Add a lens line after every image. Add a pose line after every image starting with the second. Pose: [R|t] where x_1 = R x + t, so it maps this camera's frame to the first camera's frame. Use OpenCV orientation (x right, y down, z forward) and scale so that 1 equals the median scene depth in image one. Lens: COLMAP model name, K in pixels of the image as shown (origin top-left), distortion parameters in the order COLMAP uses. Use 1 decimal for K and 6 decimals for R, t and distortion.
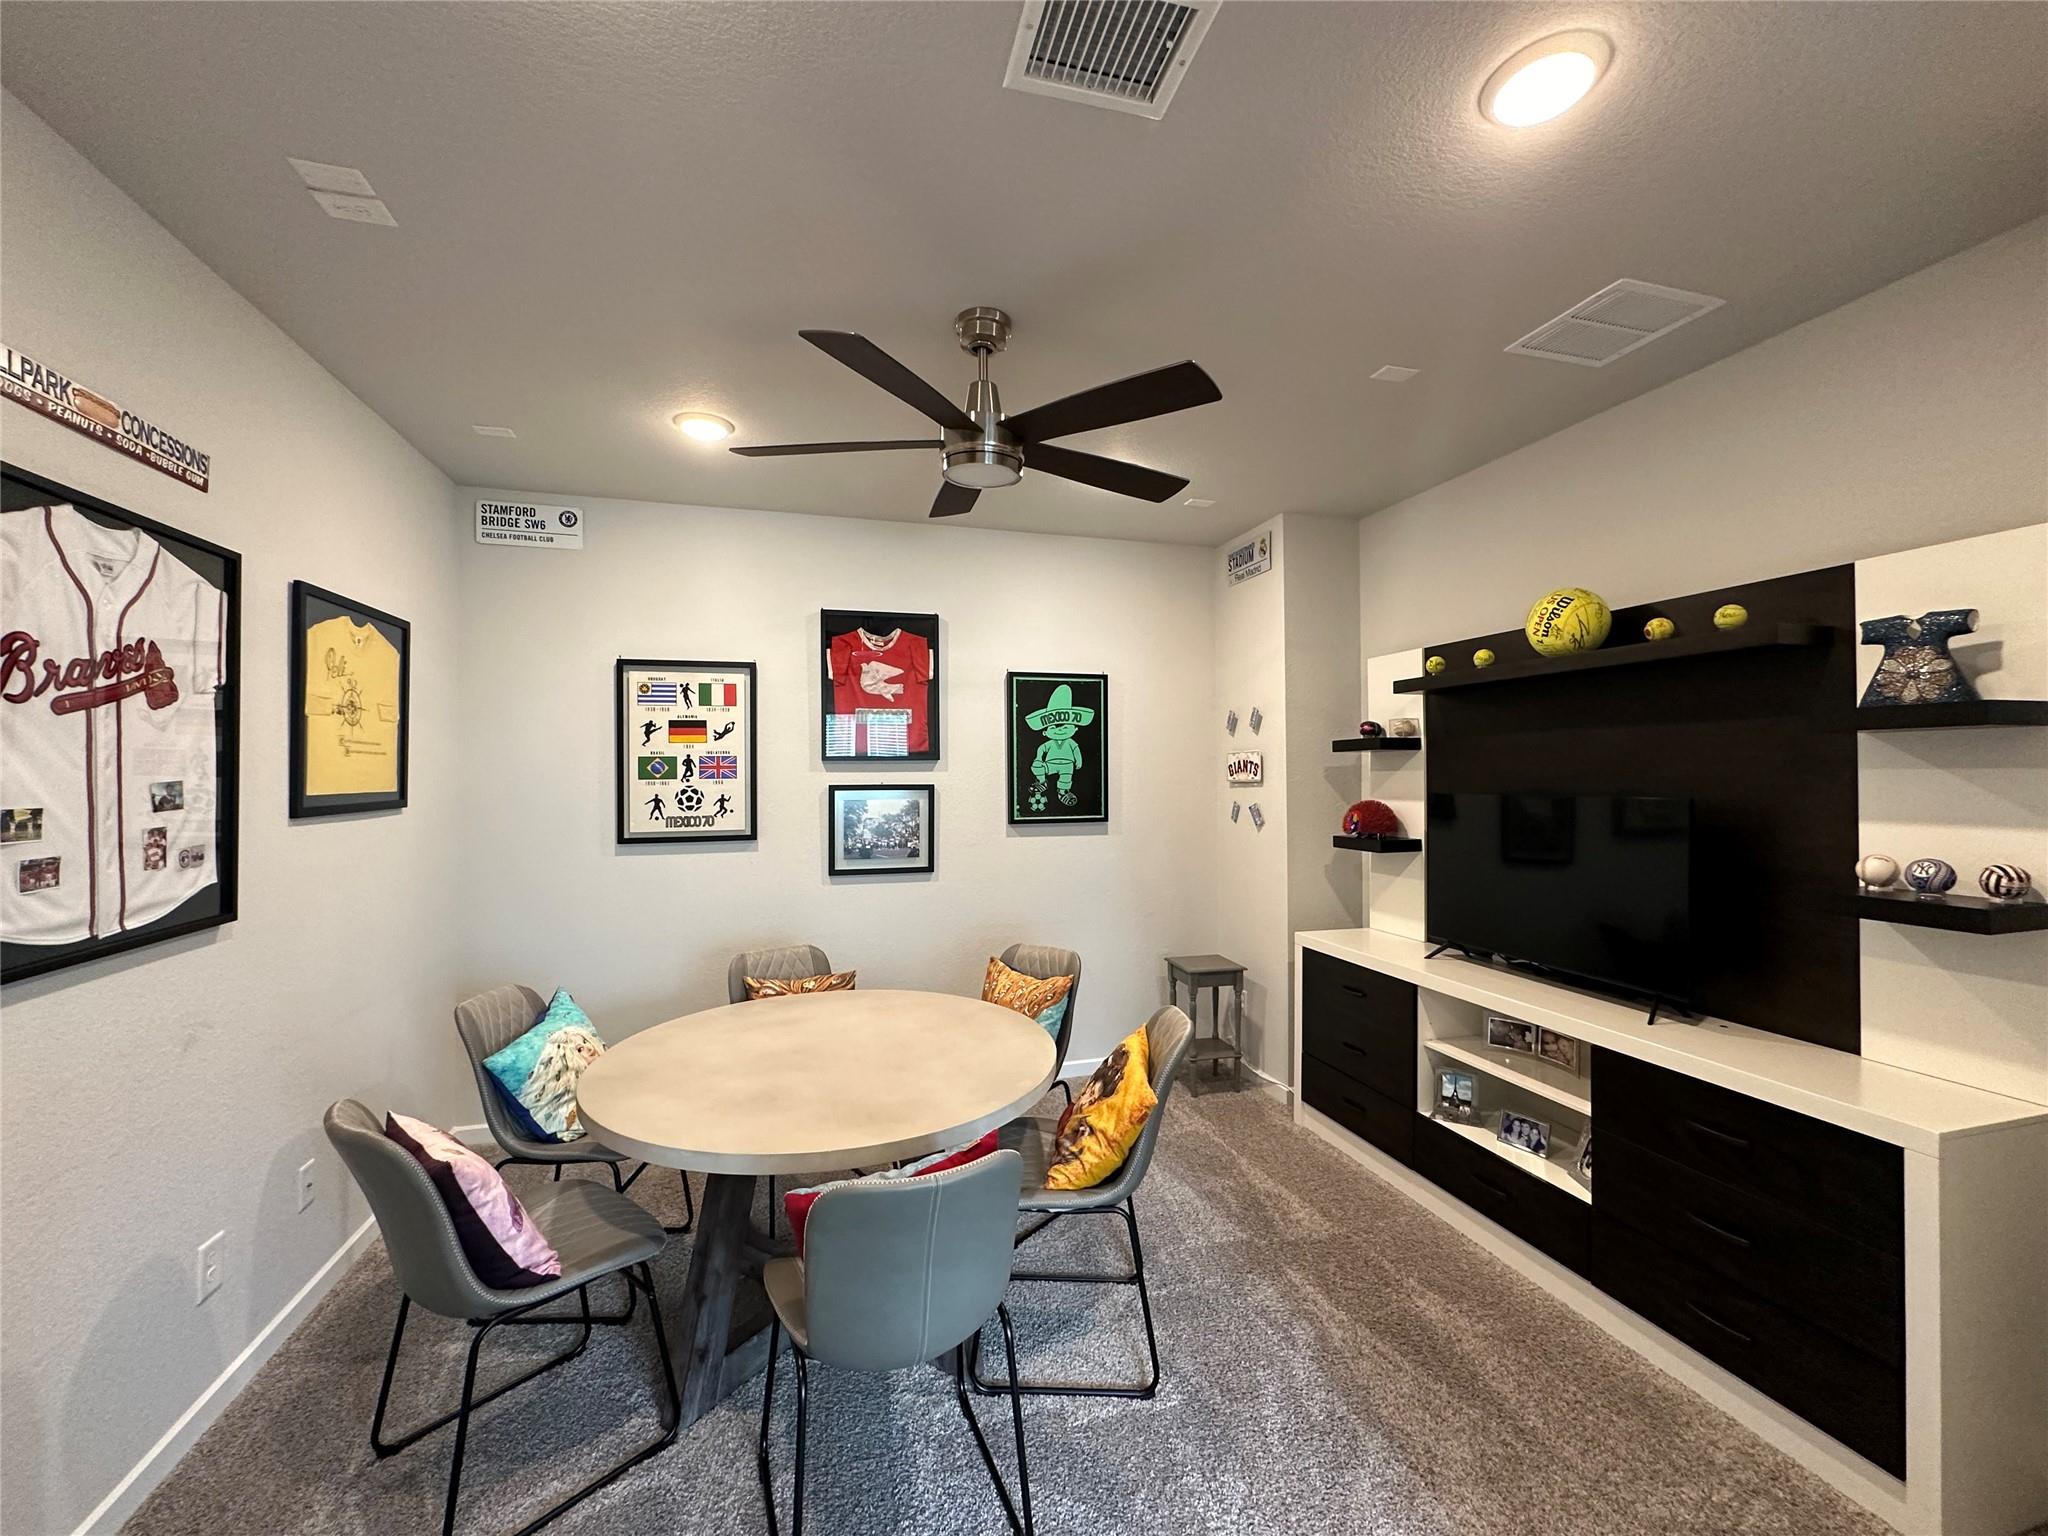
lens RADIAL K [[817.3, 0, 1027.6], [0, 817.3, 768.9], [0, 0, 1]] dist [-0.002805, 0.000493]
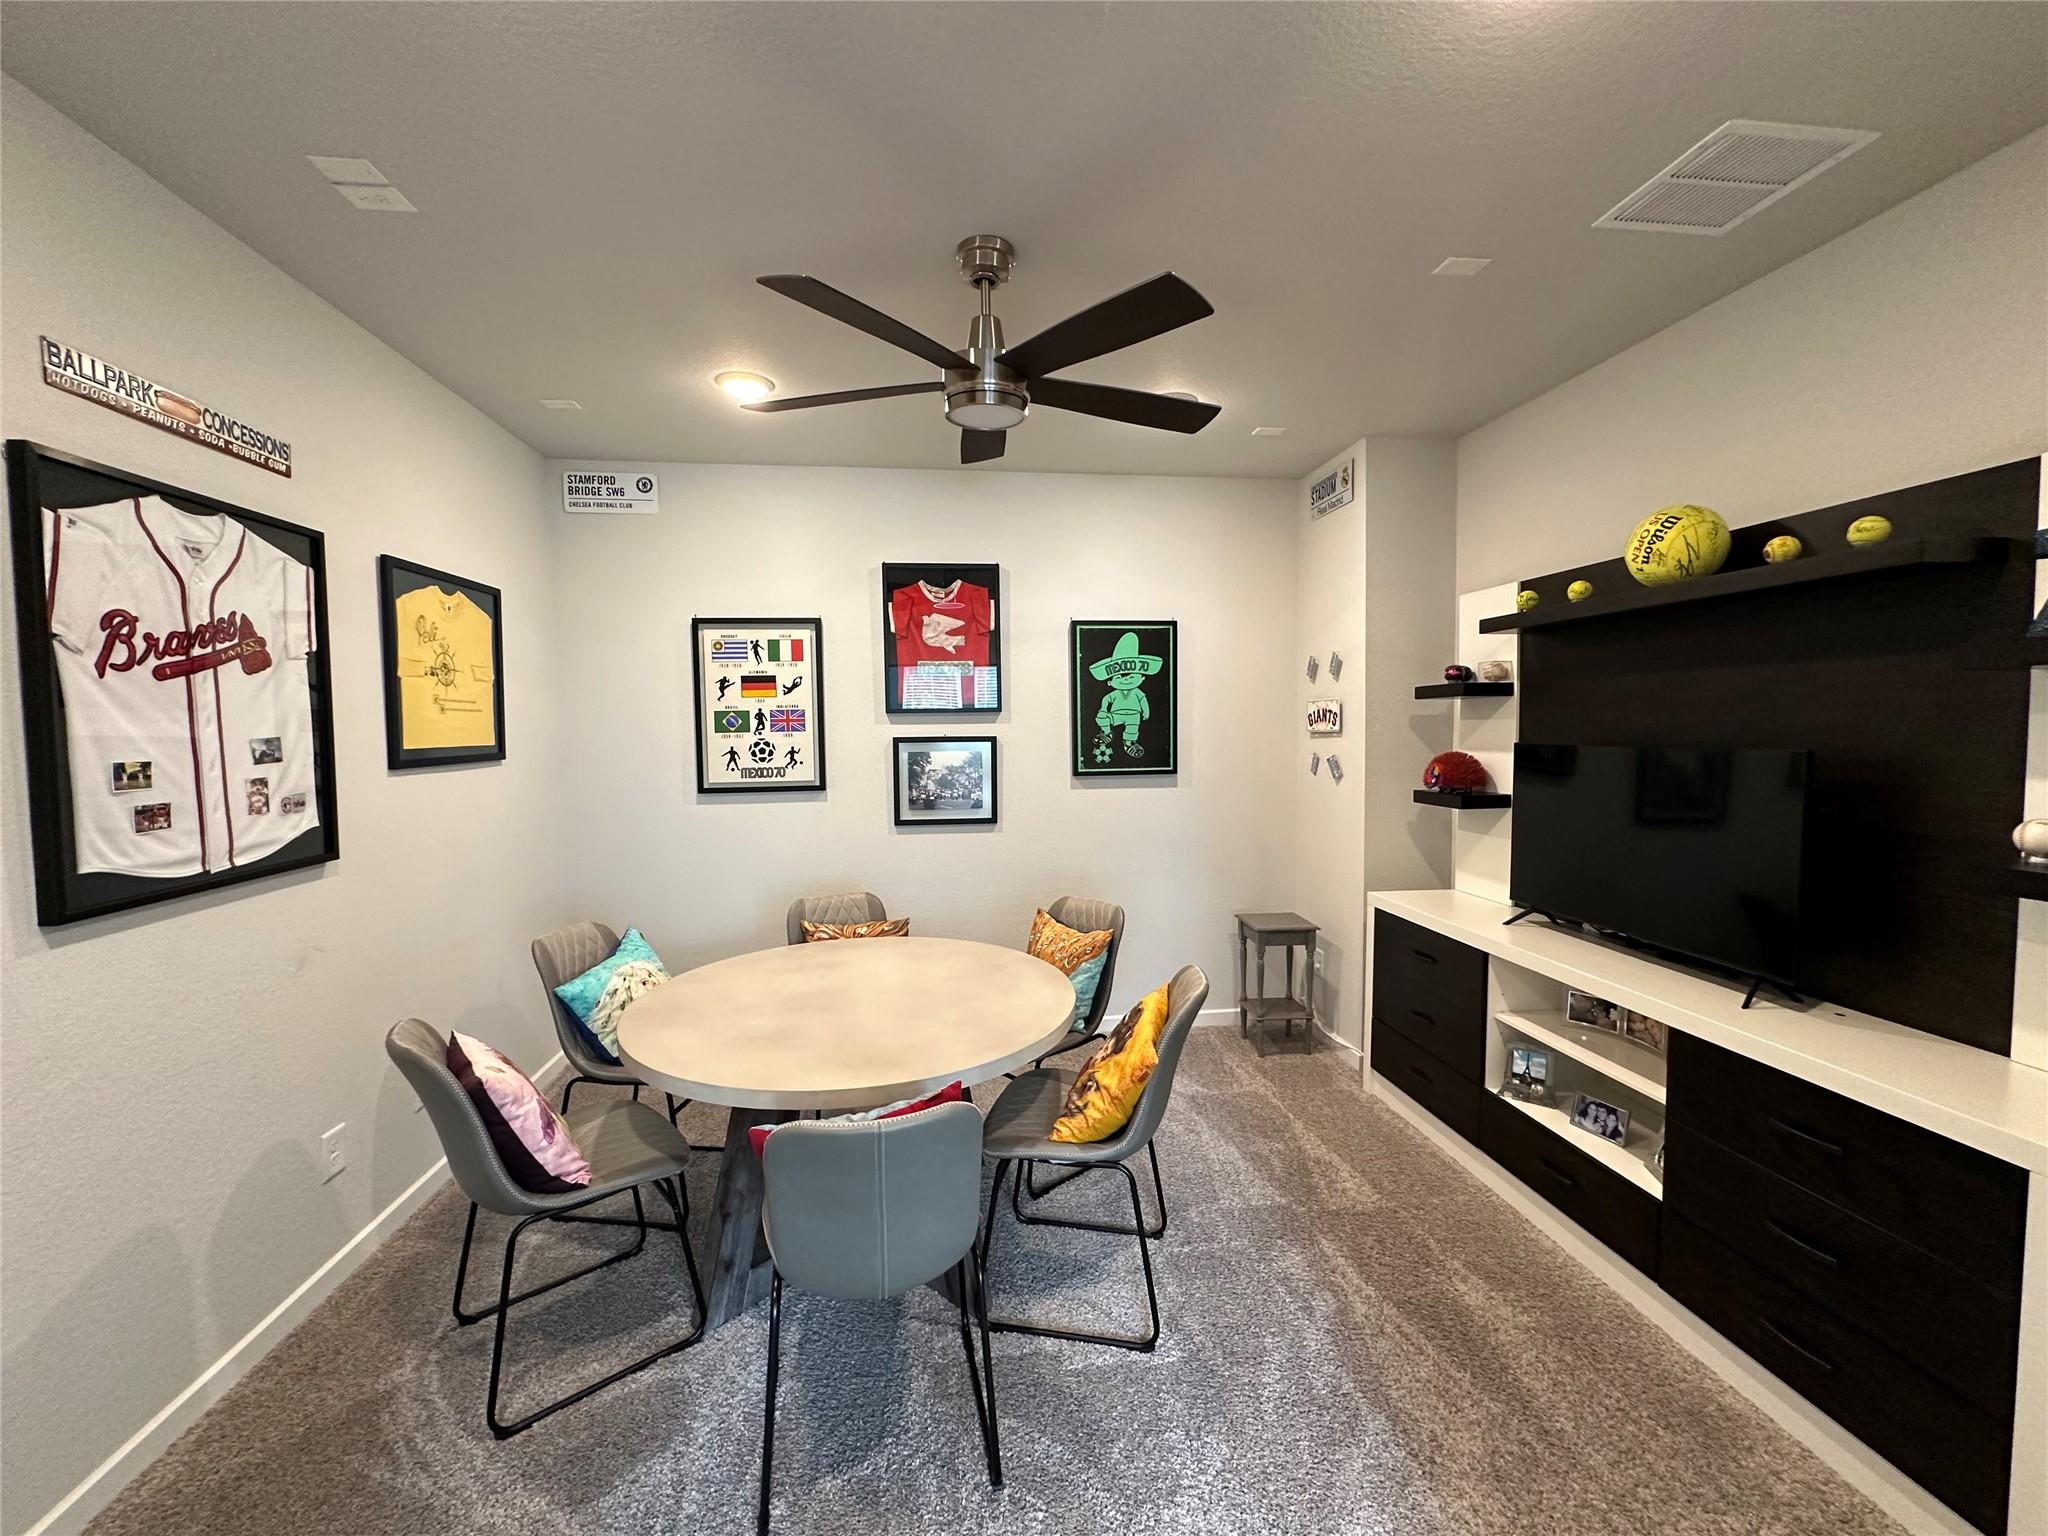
lens RADIAL K [[817.3, 0, 1027.8], [0, 817.3, 768.4], [0, 0, 1]] dist [-0.002805, 0.000493]
pose [[0.987404, 0.001988, -0.158209, 0.088834], [0.007500, 0.998209, 0.059352, -0.000755], [0.158043, -0.059791, 0.985620, 0.019720]]
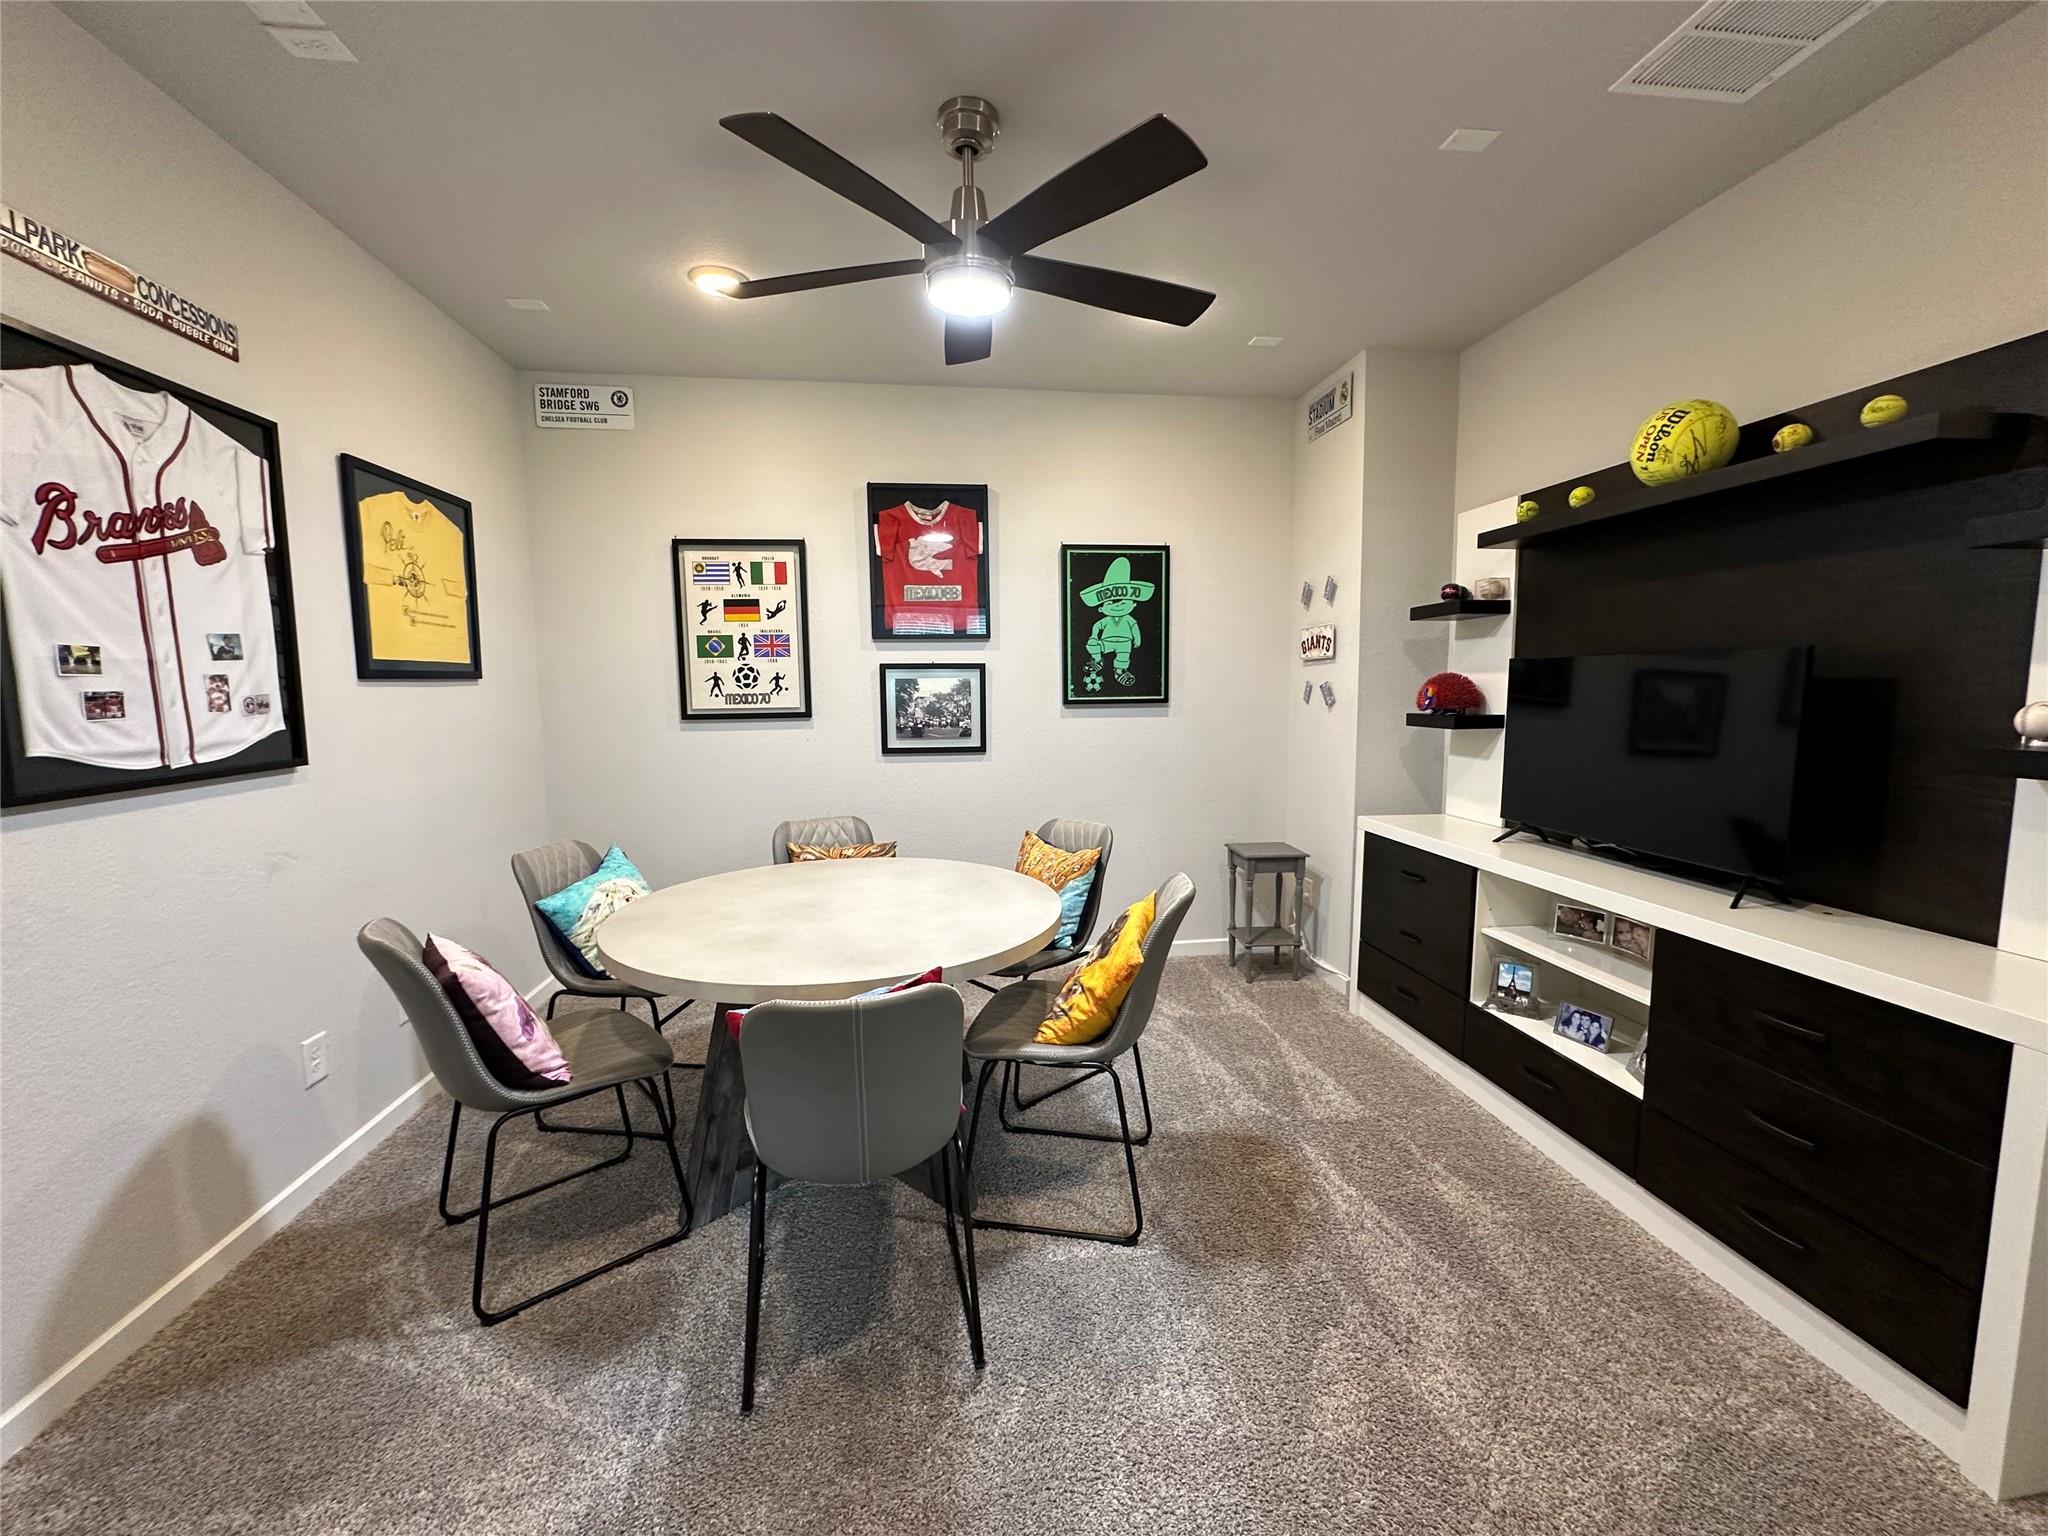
lens RADIAL K [[817.3, 0, 1027.7], [0, 817.3, 768.6], [0, 0, 1]] dist [-0.002805, 0.000493]
pose [[0.988486, 0.010722, -0.150933, 0.093659], [0.005935, 0.993971, 0.109483, 0.041162], [0.151196, -0.109118, 0.982463, 0.029698]]
